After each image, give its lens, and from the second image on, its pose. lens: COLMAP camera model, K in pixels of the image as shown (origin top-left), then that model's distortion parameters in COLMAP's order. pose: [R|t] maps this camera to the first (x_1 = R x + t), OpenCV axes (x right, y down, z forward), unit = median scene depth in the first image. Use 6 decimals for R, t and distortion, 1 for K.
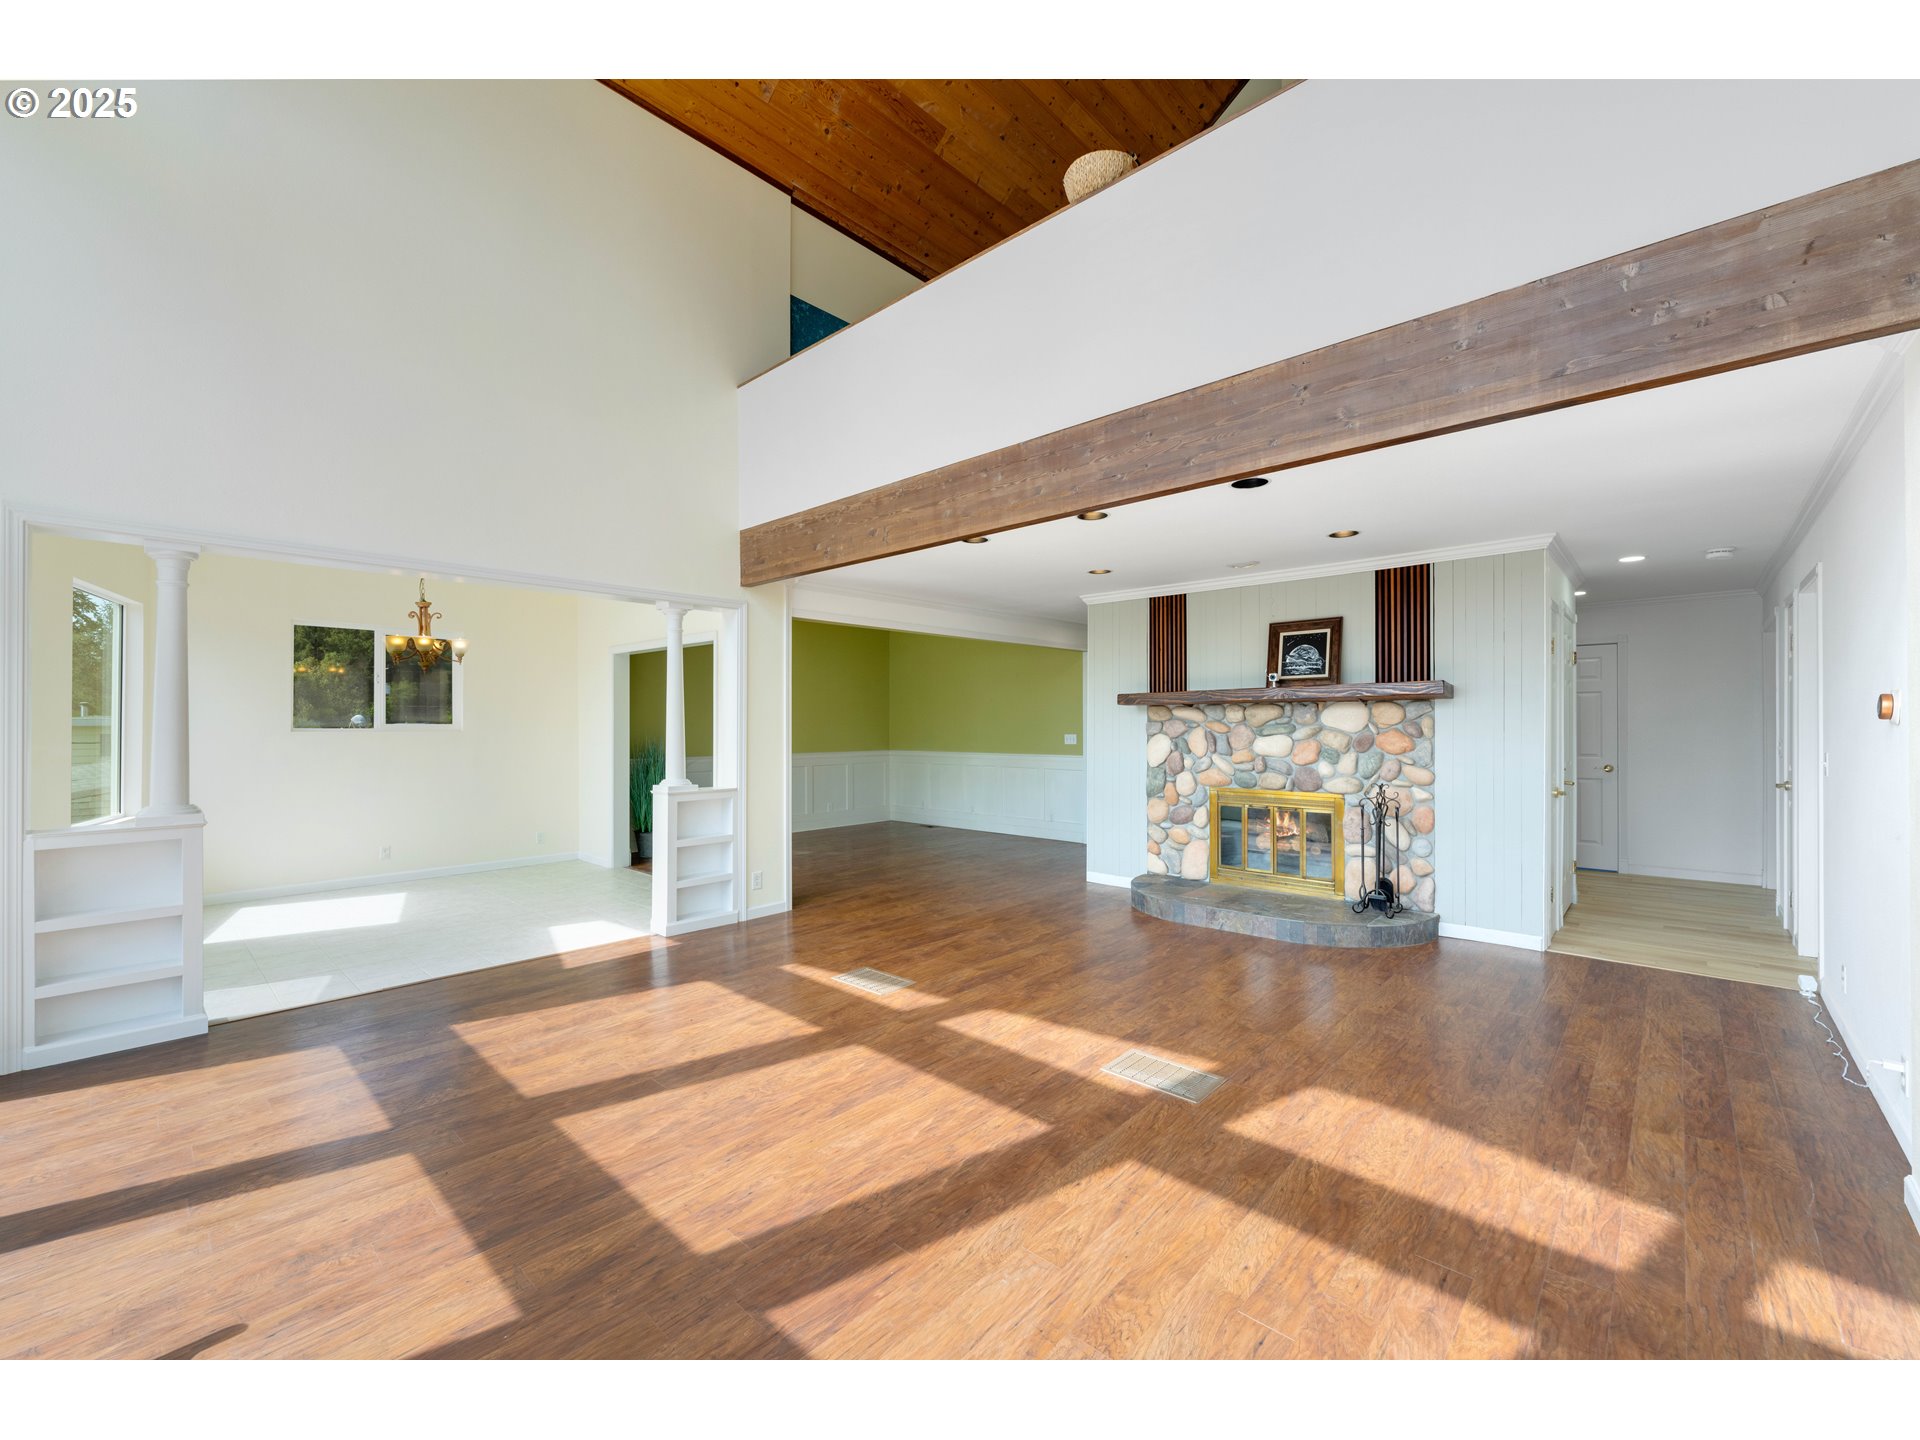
lens RADIAL K [[785.1, 0, 962.6], [0, 785.1, 719.5], [0, 0, 1]] dist [-0.000498, -0.001880]
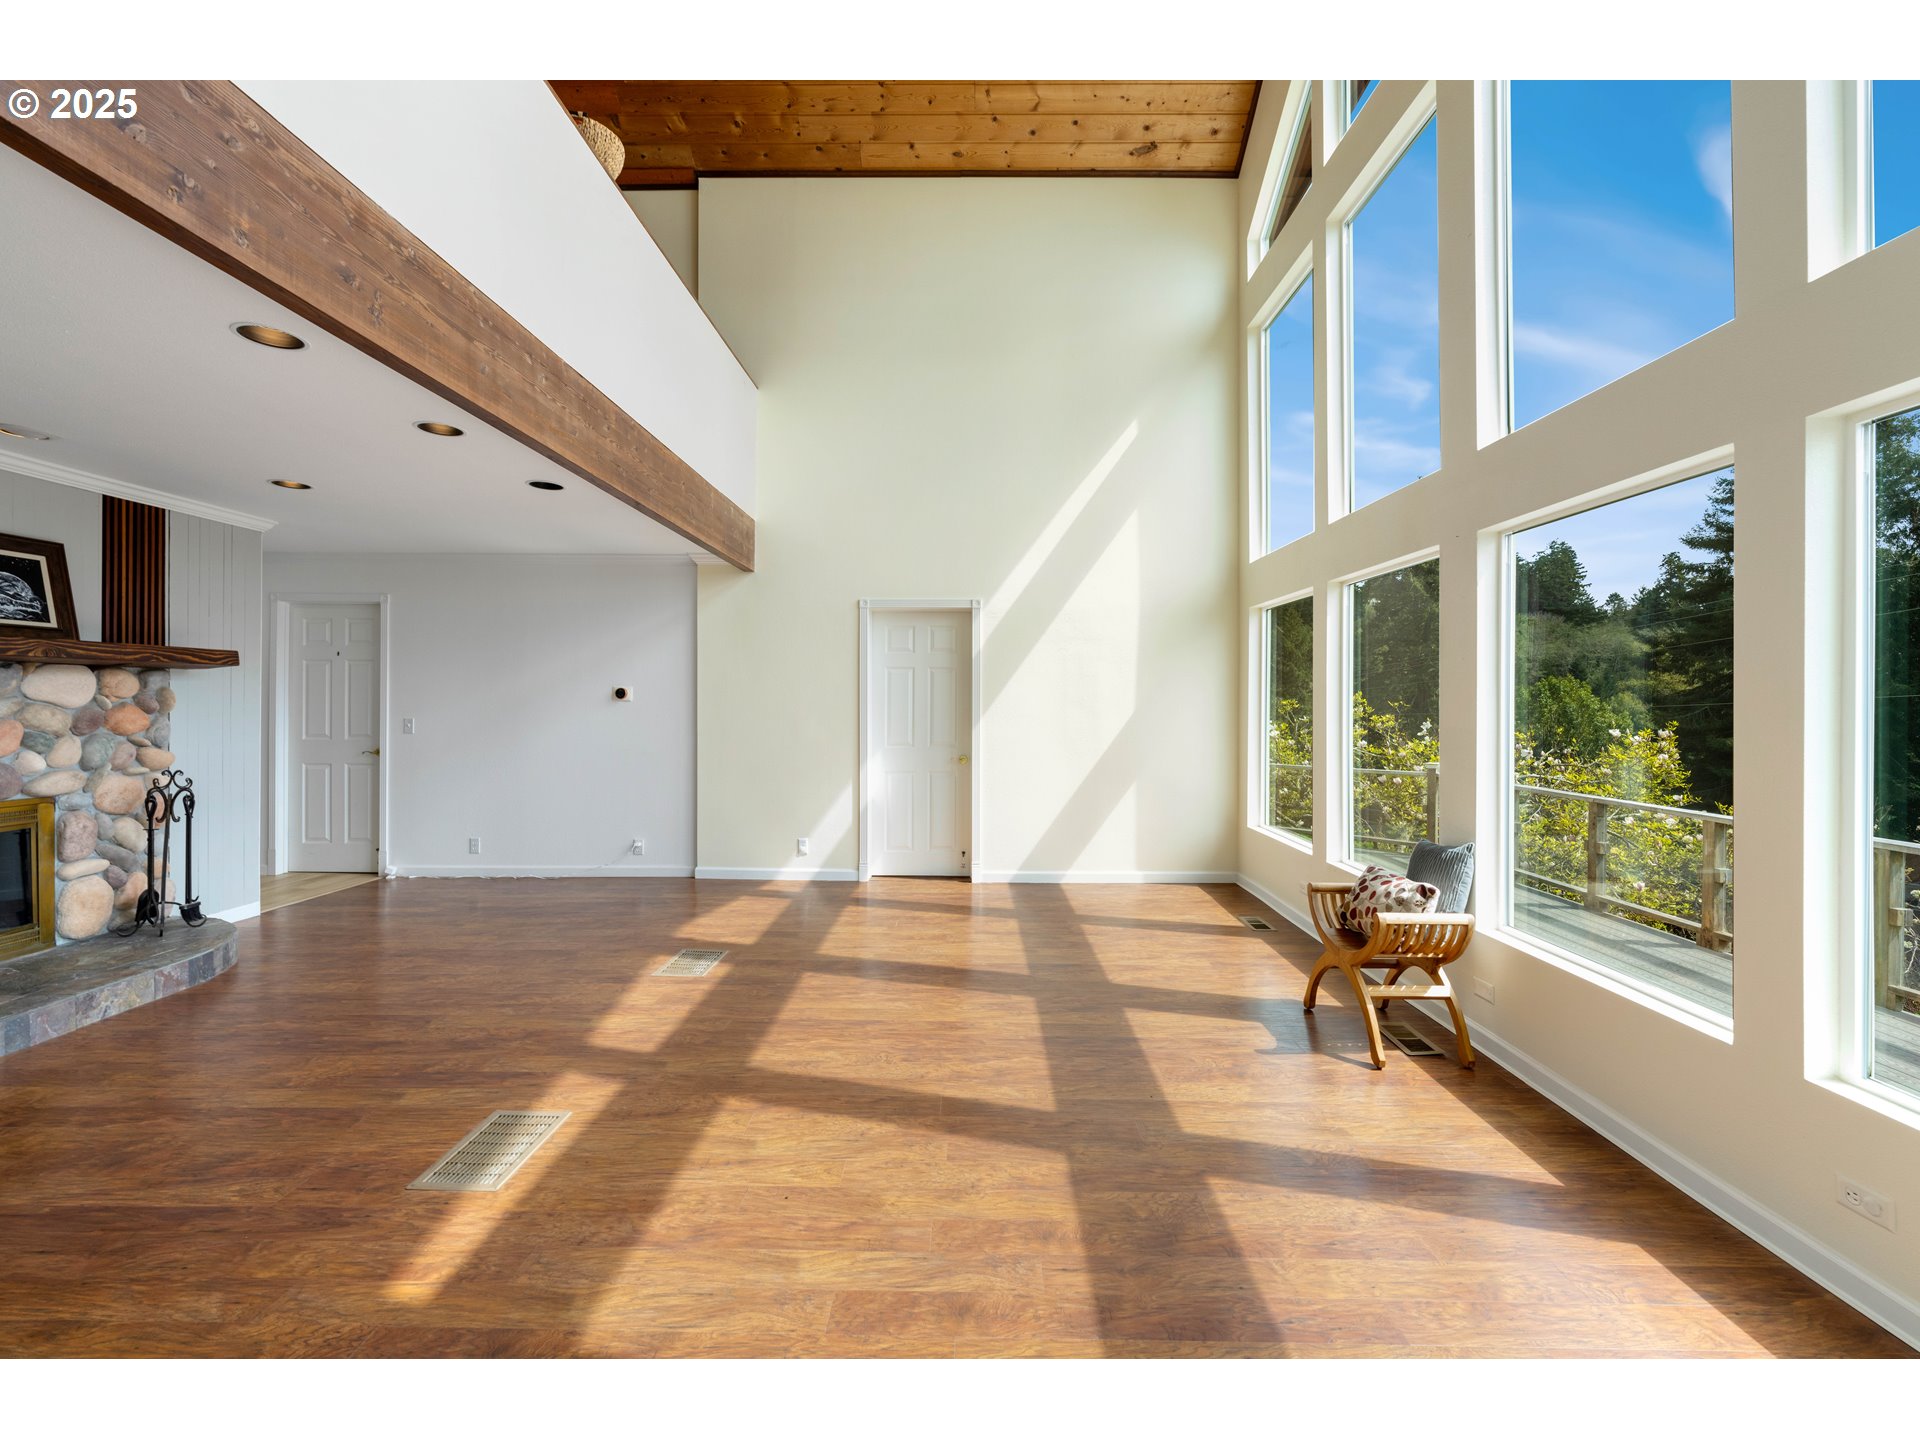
lens RADIAL K [[790.7, 0, 960.5], [0, 790.7, 706.0], [0, 0, 1]] dist [0.001533, -0.000210]
pose [[-0.665175, -0.005216, 0.746669, -0.756507], [-0.007154, 0.999974, 0.000612, 0.010785], [-0.746653, -0.004935, -0.665196, 1.123193]]
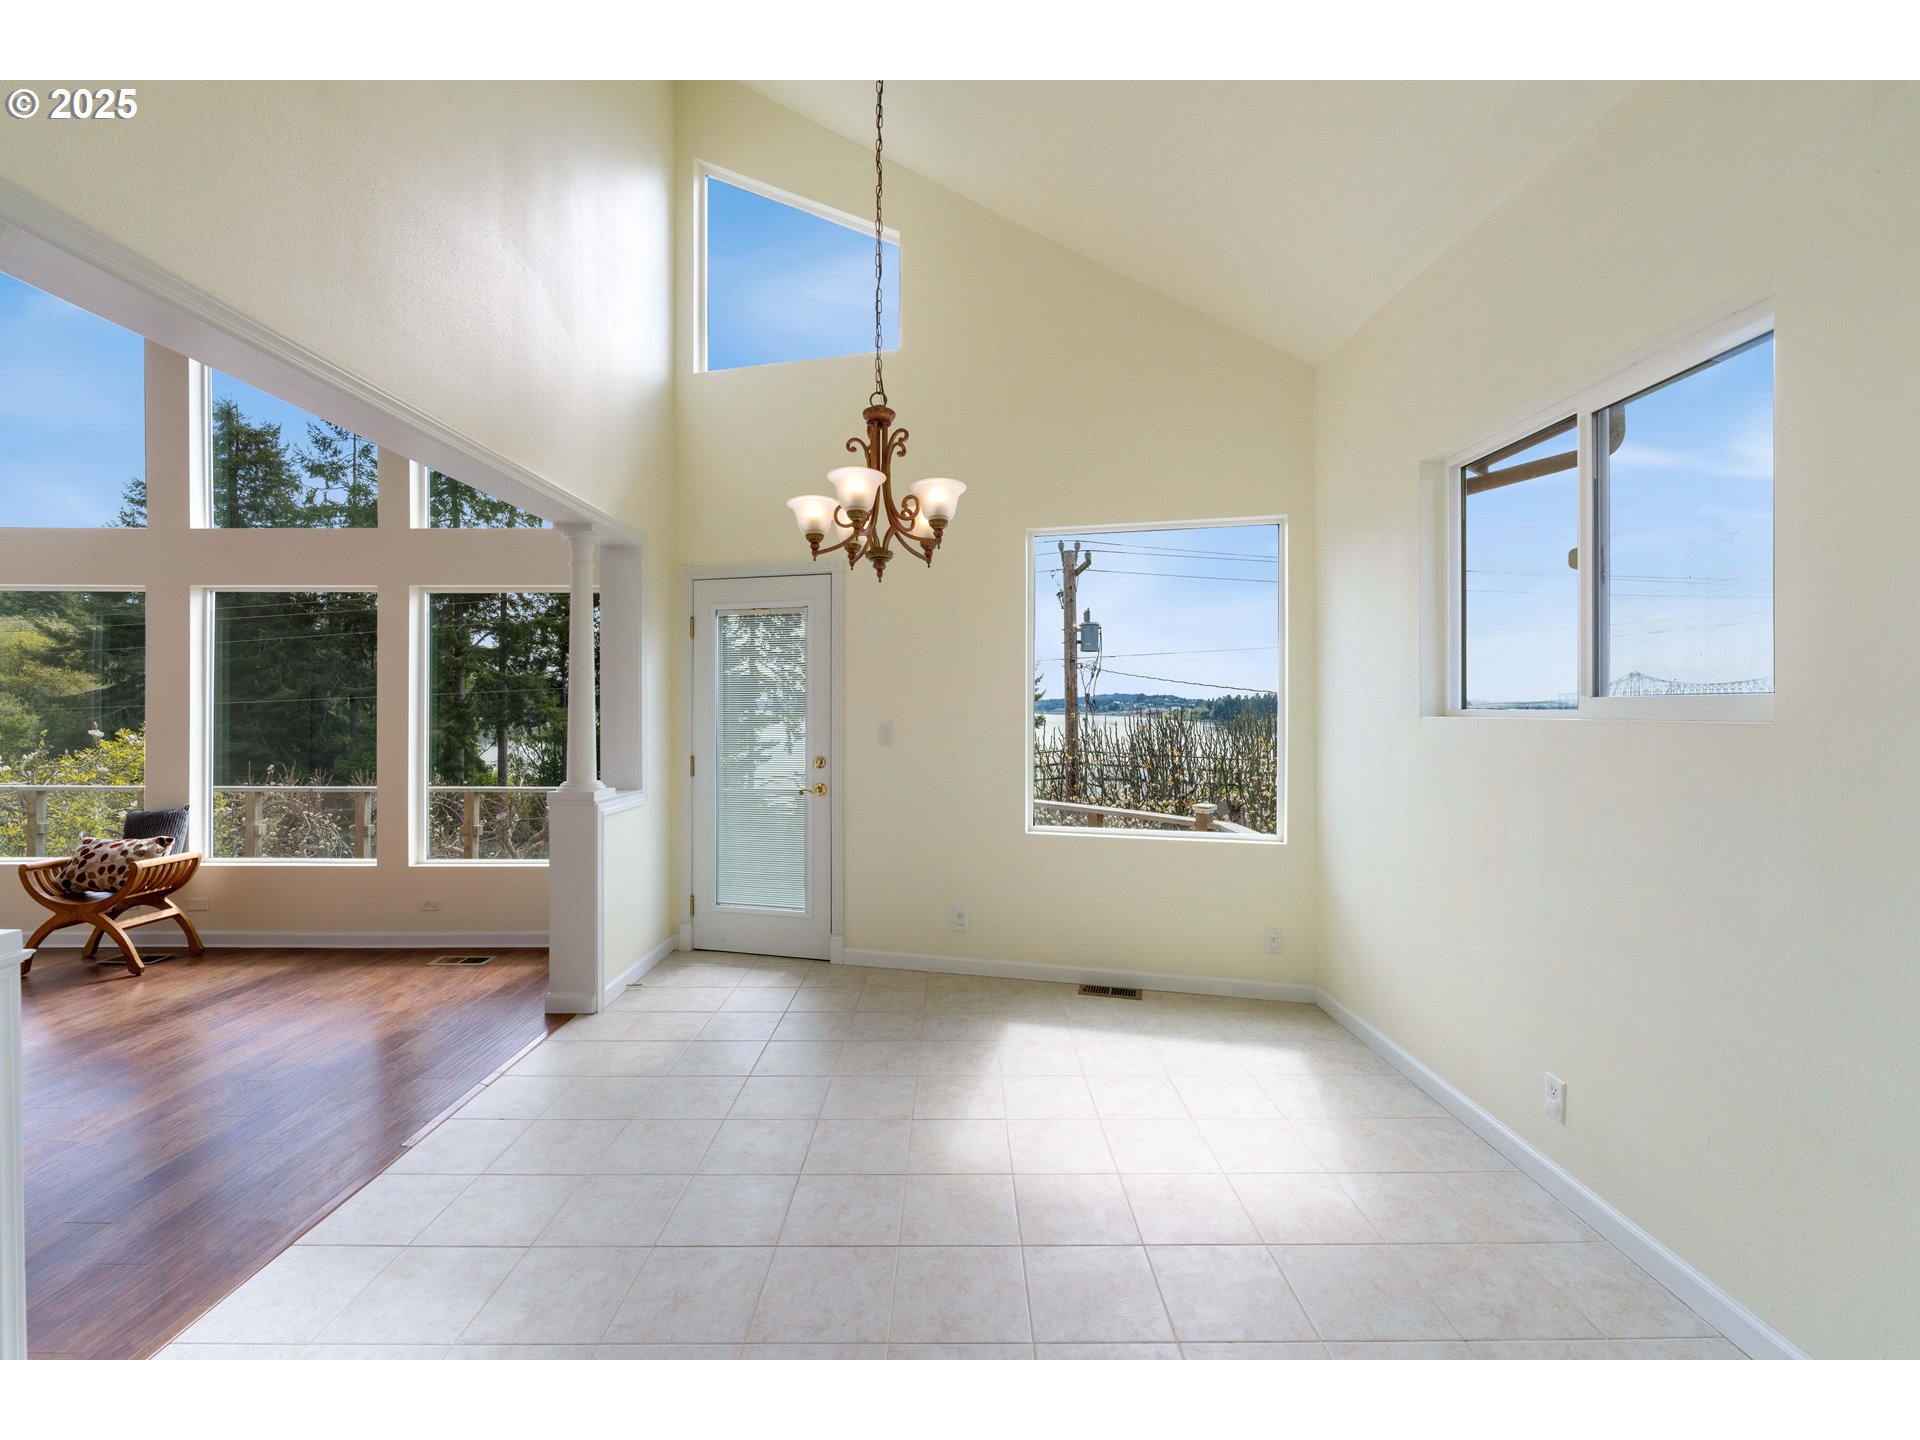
lens RADIAL K [[790.7, 0, 960.5], [0, 790.7, 706.0], [0, 0, 1]] dist [0.001533, -0.000210]
pose [[-0.735936, -0.003063, -0.677044, -0.562466], [0.001134, 0.999983, -0.005757, 0.012803], [0.677050, -0.005004, -0.735920, 1.753834]]
